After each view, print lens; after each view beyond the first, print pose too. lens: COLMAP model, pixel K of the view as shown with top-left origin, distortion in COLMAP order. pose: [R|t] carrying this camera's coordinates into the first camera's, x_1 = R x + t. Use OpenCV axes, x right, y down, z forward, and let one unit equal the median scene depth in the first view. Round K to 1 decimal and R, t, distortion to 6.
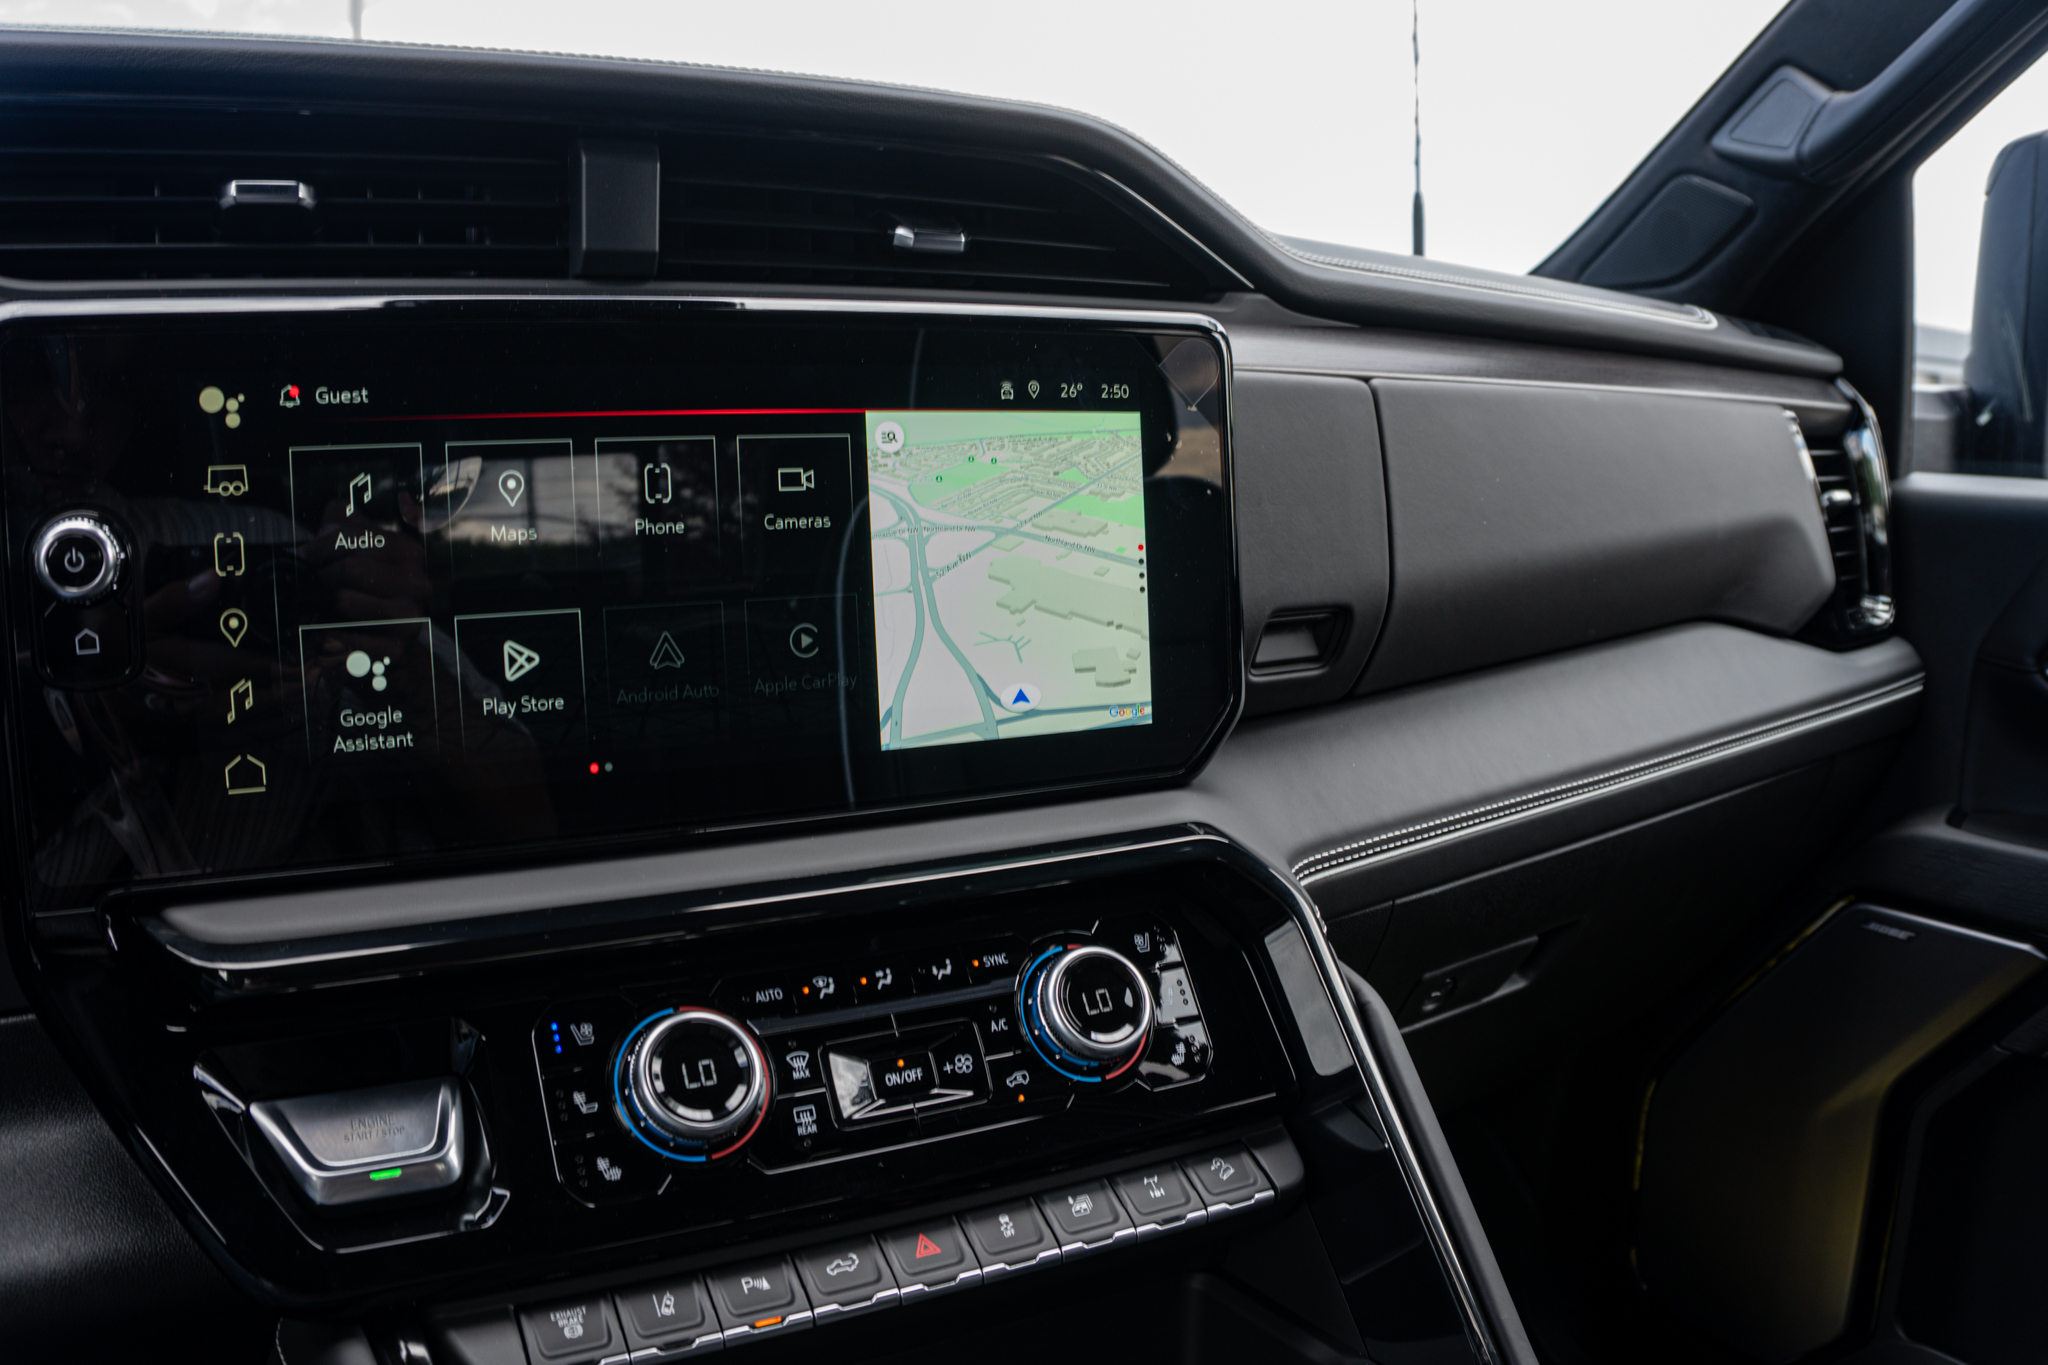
lens RADIAL K [[1548.2, 0, 1017.4], [0, 1548.2, 711.9], [0, 0, 1]] dist [-0.209346, 0.066432]
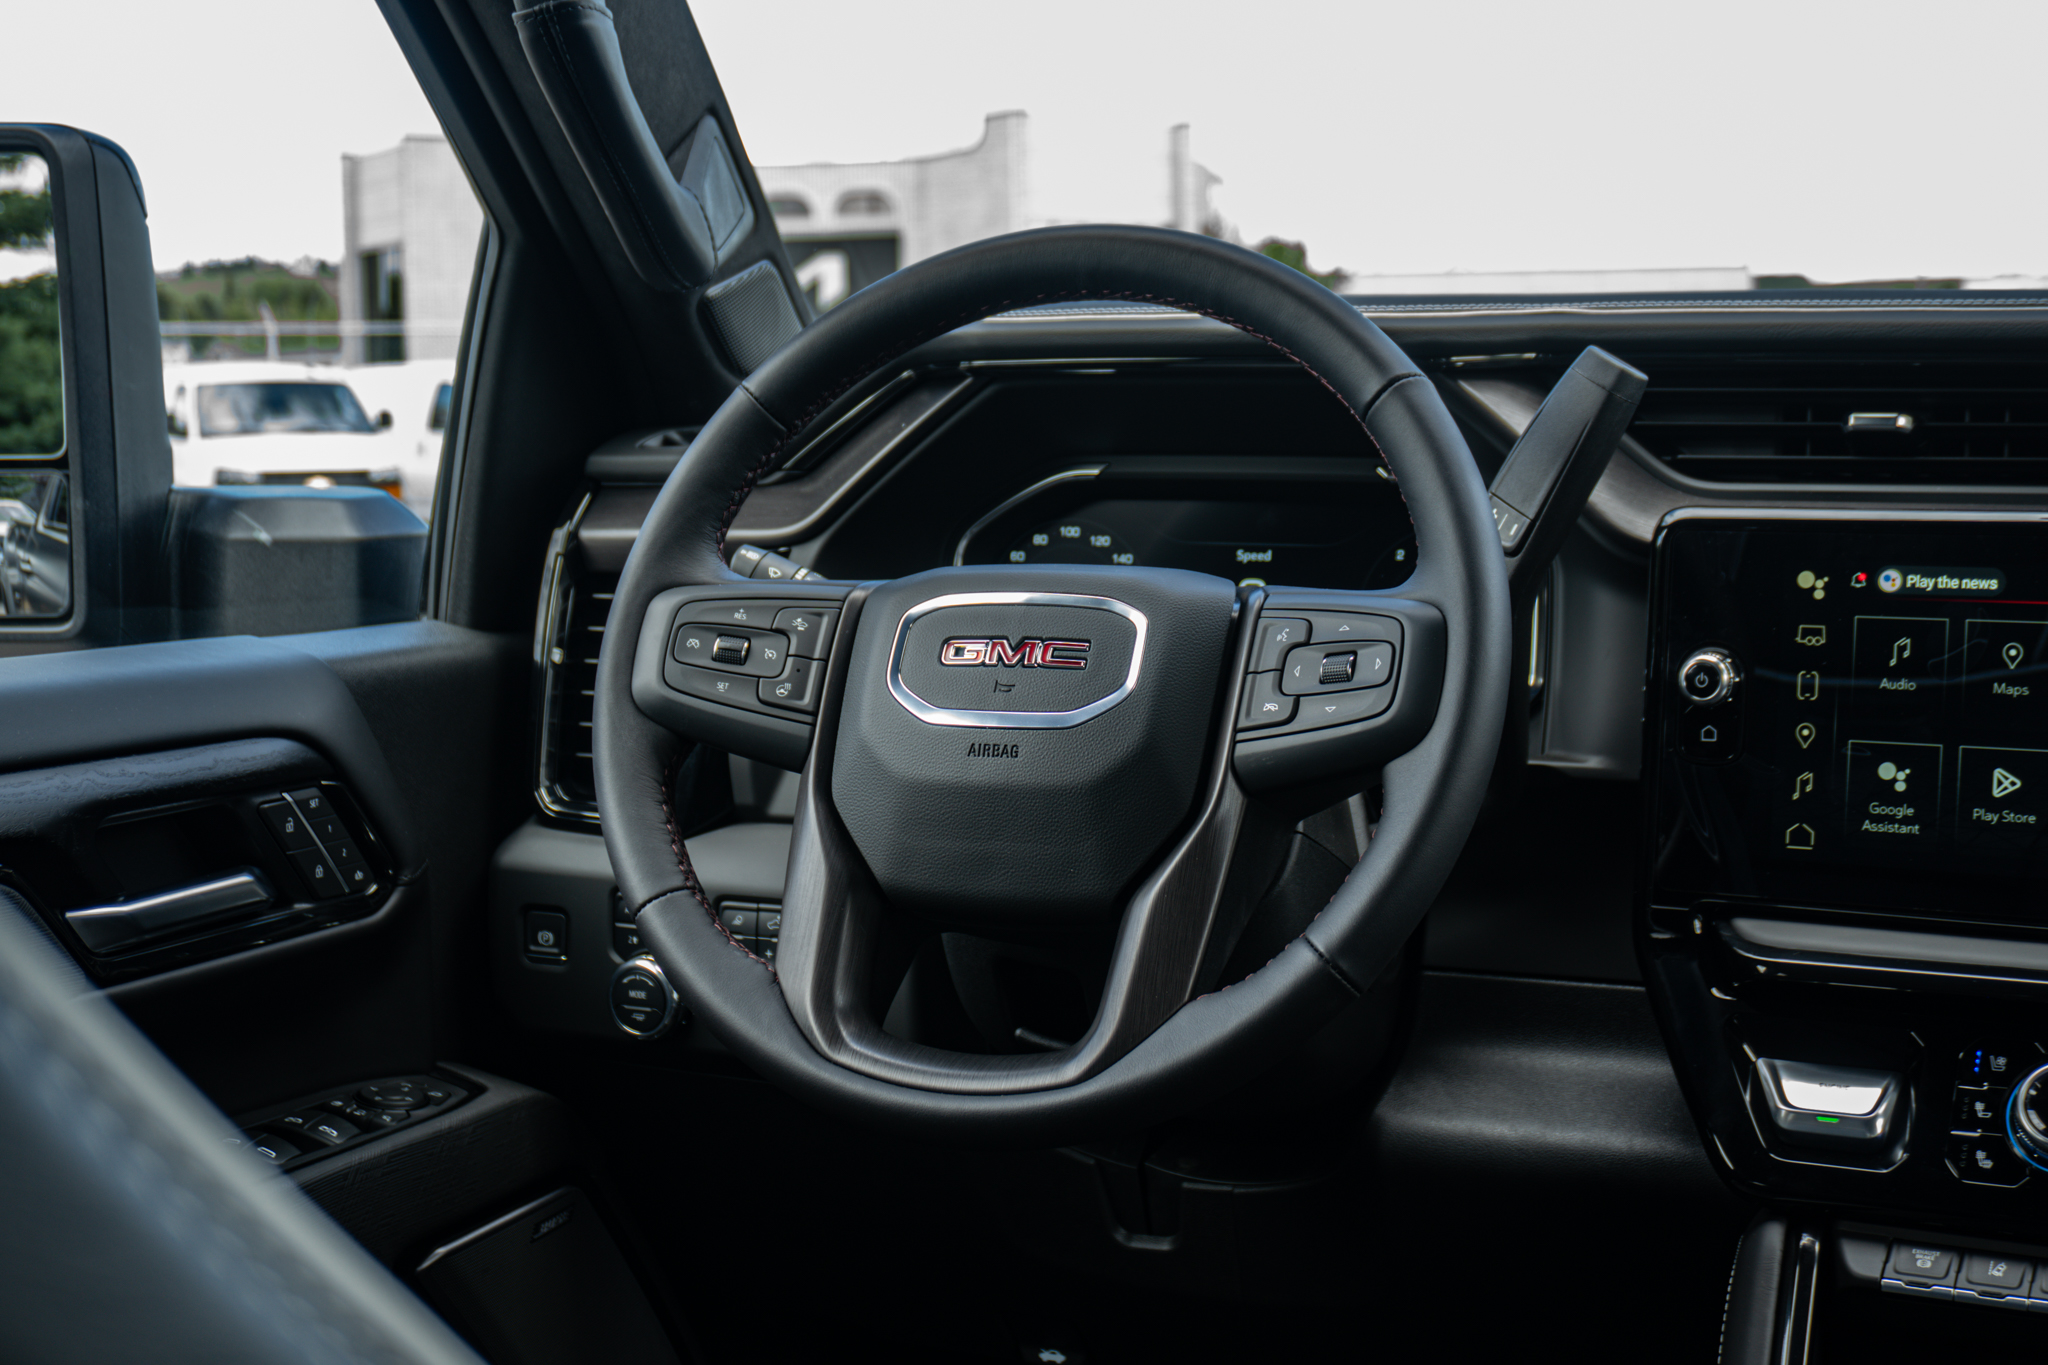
lens RADIAL K [[2790.3, 0, 983.3], [0, 2790.3, 686.7], [0, 0, 1]] dist [0.007019, 0.003912]
pose [[0.536213, 0.078746, -0.840401, 1.254756], [-0.139396, 0.990229, 0.003844, -0.001875], [0.832493, 0.115088, 0.541951, -1.104897]]
